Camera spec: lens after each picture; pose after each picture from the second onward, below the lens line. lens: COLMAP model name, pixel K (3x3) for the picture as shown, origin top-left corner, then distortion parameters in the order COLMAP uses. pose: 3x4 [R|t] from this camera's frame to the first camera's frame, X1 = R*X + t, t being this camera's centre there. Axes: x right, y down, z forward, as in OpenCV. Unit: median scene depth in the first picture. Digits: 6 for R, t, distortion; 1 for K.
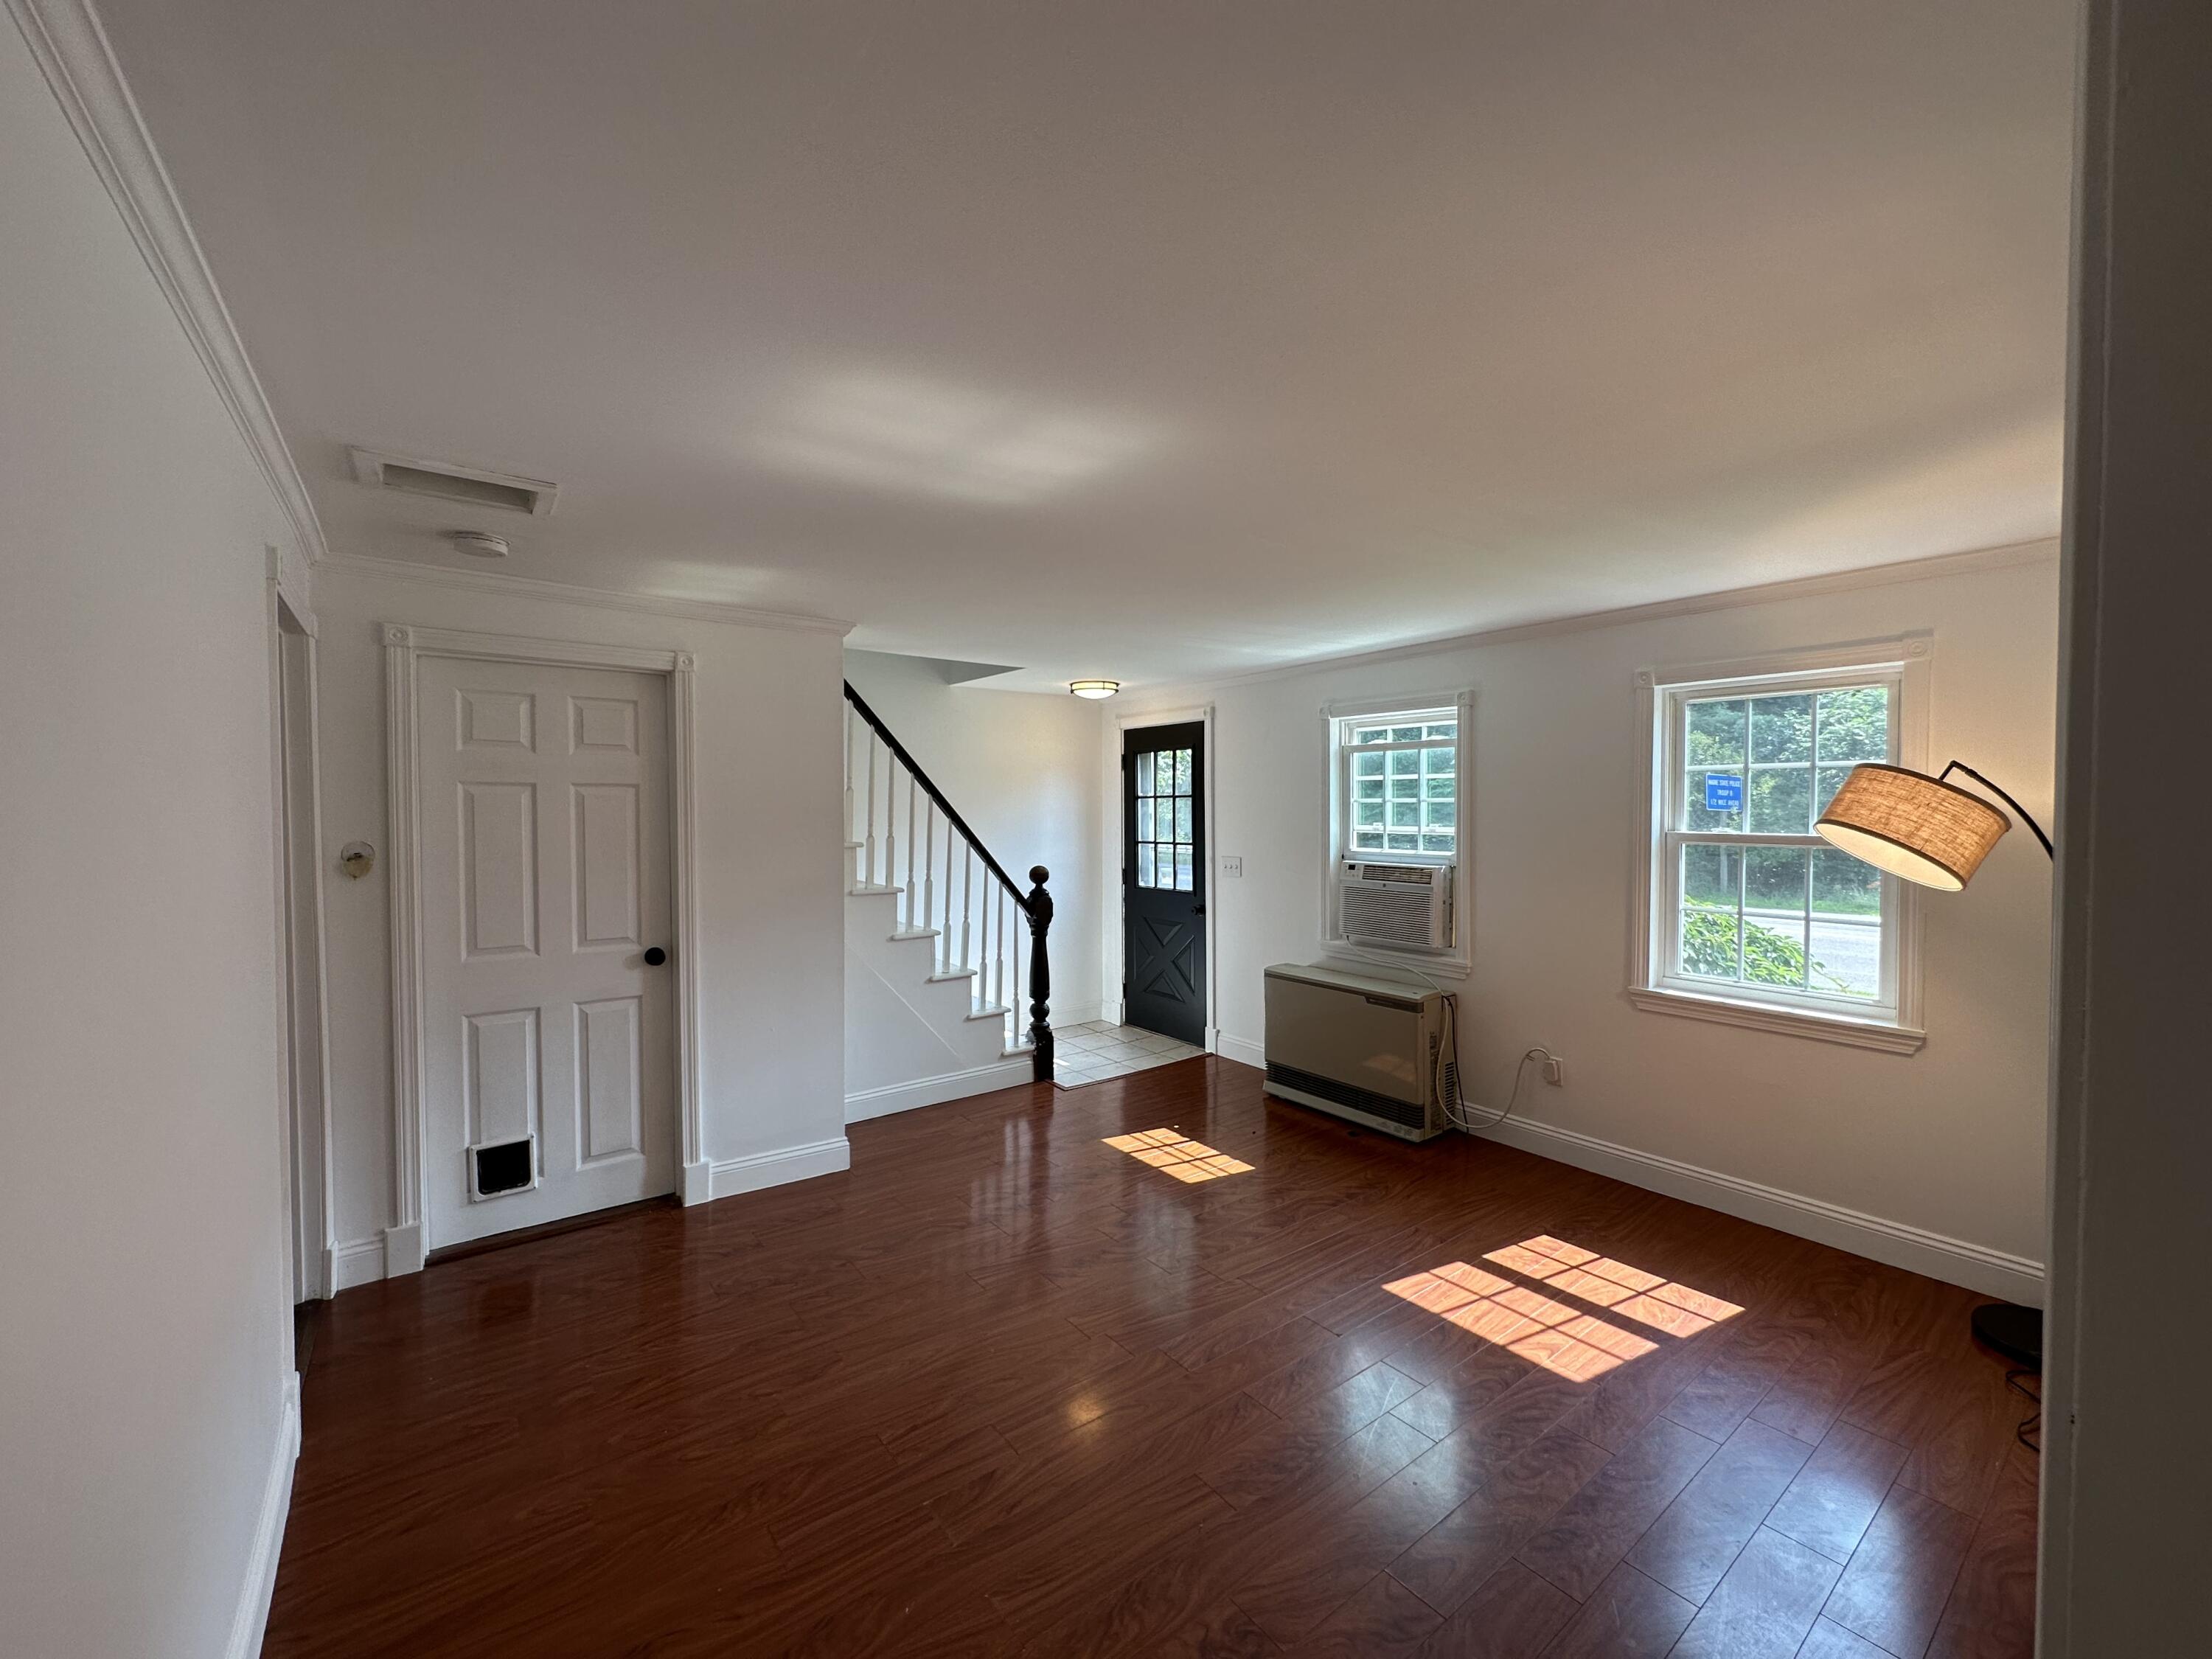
lens RADIAL K [[895.6, 0, 1106.0], [0, 895.6, 829.5], [0, 0, 1]] dist [0.001030, 0.000339]
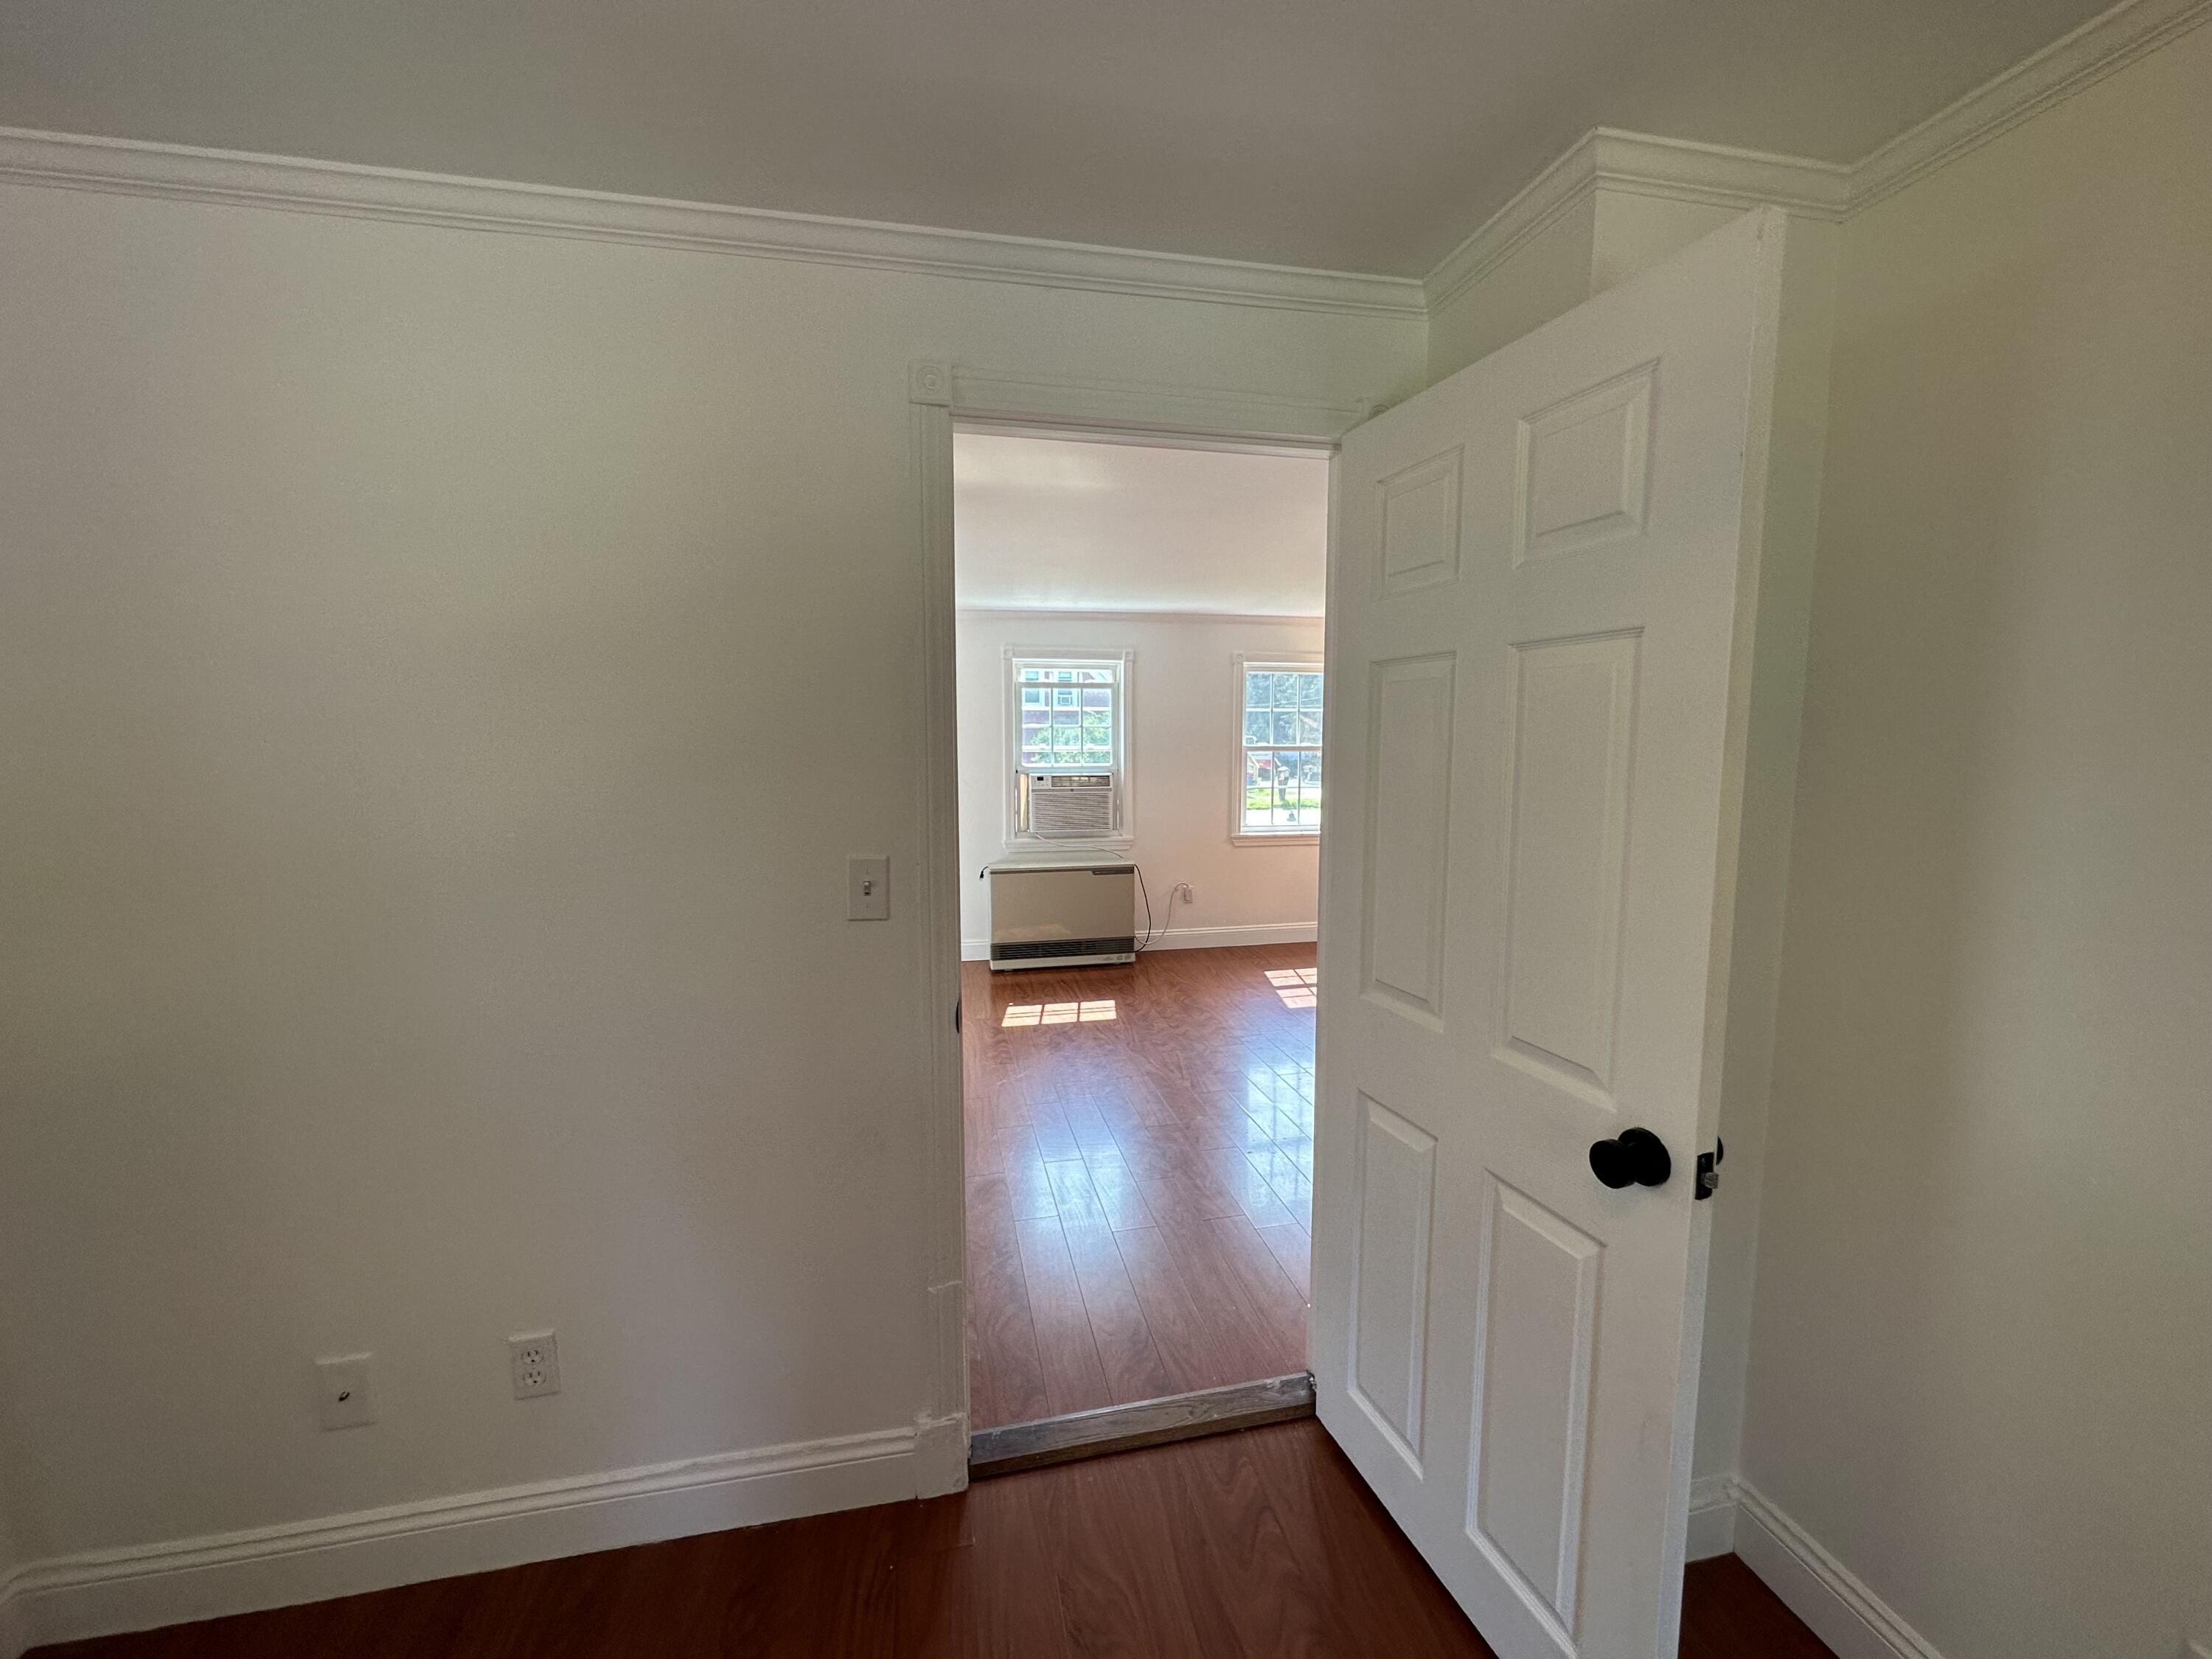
lens RADIAL K [[895.6, 0, 1106.0], [0, 895.6, 829.5], [0, 0, 1]] dist [0.001030, 0.000339]
pose [[0.429074, -0.092070, 0.898565, -0.950634], [0.022050, 0.995563, 0.091480, -0.000354], [-0.903000, -0.019438, 0.429201, 0.407443]]
